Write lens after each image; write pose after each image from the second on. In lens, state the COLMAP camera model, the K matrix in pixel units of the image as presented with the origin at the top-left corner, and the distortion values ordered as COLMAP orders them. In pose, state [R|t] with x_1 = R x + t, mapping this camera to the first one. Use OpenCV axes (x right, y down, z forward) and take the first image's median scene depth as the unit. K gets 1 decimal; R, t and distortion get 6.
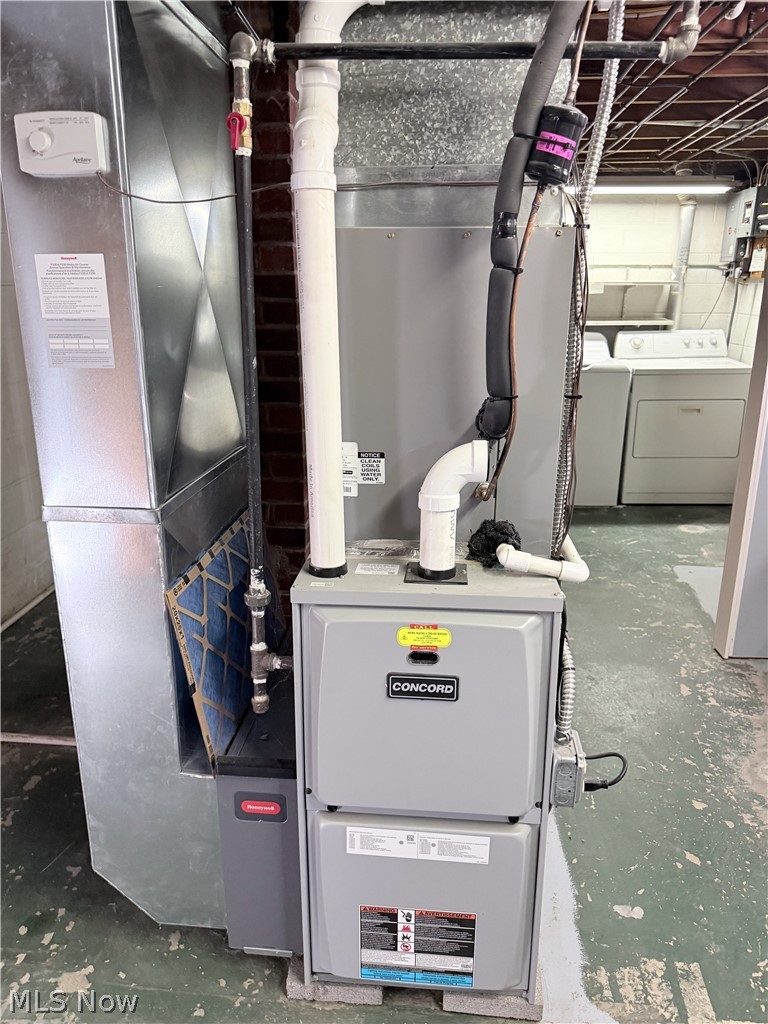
lens RADIAL K [[712.2, 0, 384.0], [0, 712.2, 512.0], [0, 0, 1]] dist [0.096197, -0.132325]
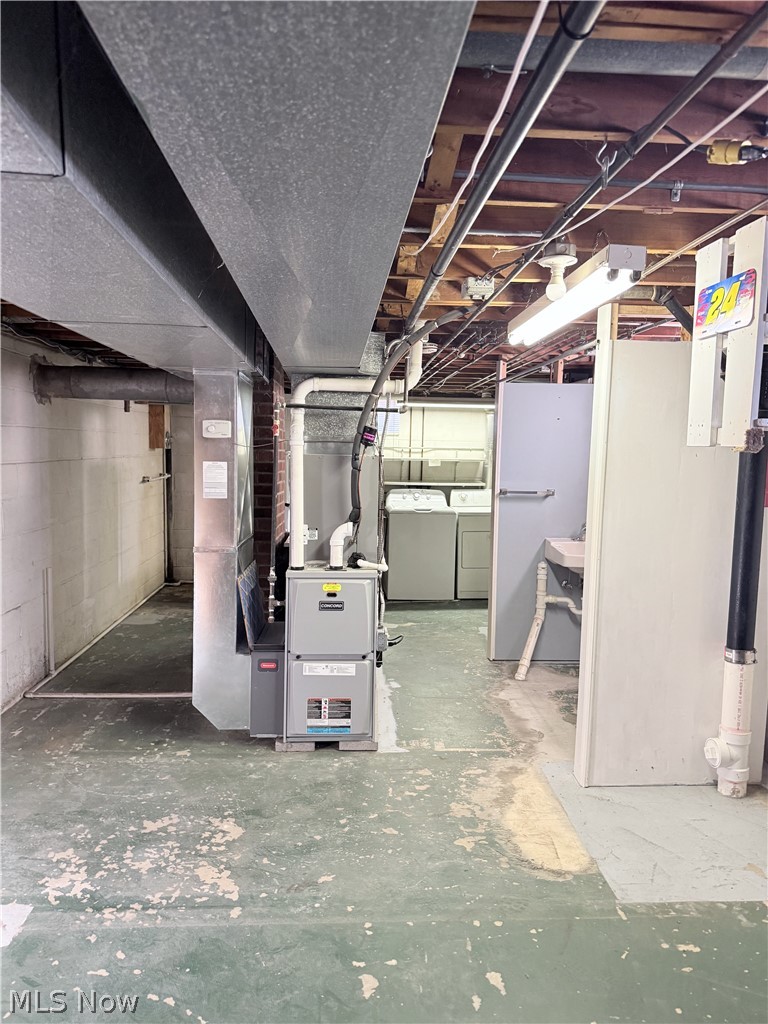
lens RADIAL K [[712.2, 0, 384.0], [0, 712.2, 512.0], [0, 0, 1]] dist [0.096197, -0.132325]
pose [[0.990250, 0.007376, 0.139103, -0.130574], [0.022087, 0.977650, -0.209078, 0.448296], [-0.137536, 0.210112, 0.967955, -1.778317]]
